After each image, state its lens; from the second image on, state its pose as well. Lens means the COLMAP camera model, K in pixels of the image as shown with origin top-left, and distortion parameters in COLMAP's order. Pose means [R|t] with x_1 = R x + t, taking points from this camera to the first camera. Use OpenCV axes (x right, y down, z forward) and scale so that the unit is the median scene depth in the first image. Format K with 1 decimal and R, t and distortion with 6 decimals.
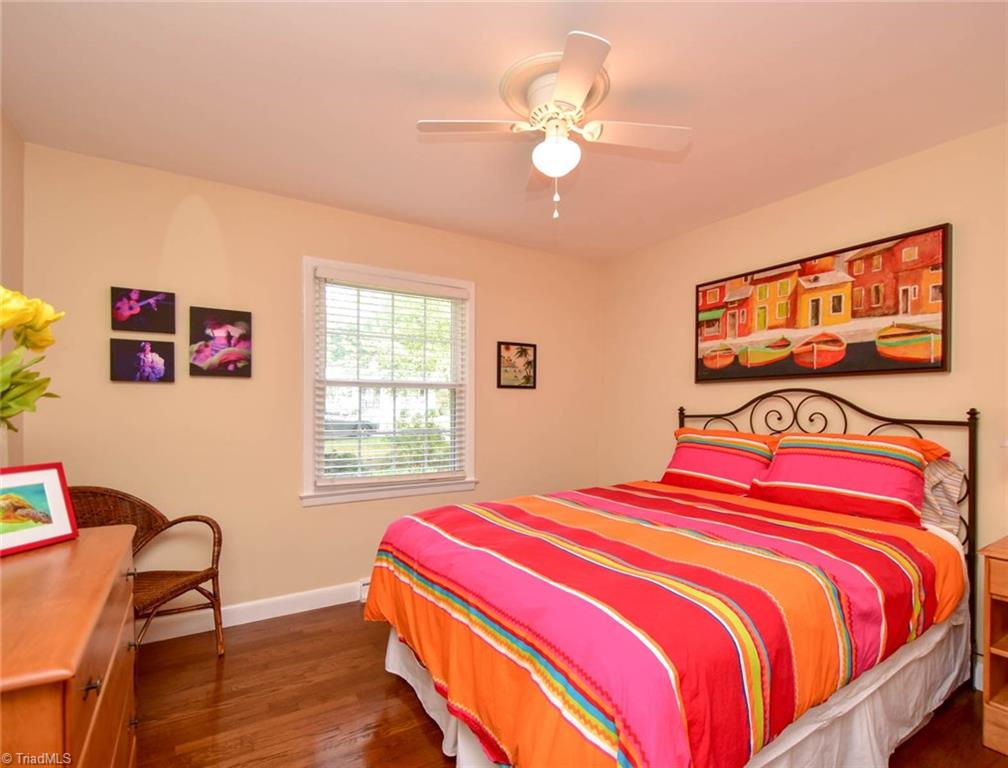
lens RADIAL K [[509.4, 0, 521.2], [0, 509.4, 408.7], [0, 0, 1]] dist [0.002446, -0.003326]
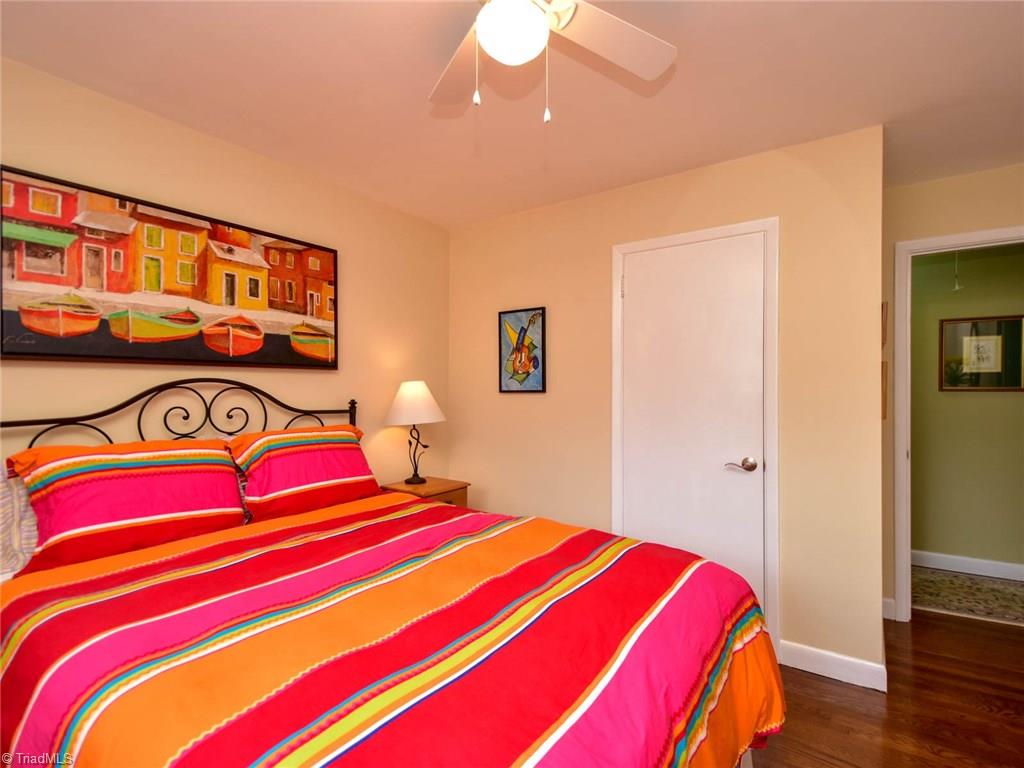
lens RADIAL K [[507.6, 0, 512.1], [0, 507.6, 387.0], [0, 0, 1]] dist [0.036383, -0.018270]
pose [[-0.380945, 0.006070, 0.924578, -0.392445], [0.007145, 0.999968, -0.003621, -0.020519], [-0.924570, 0.005227, -0.380976, 0.899294]]
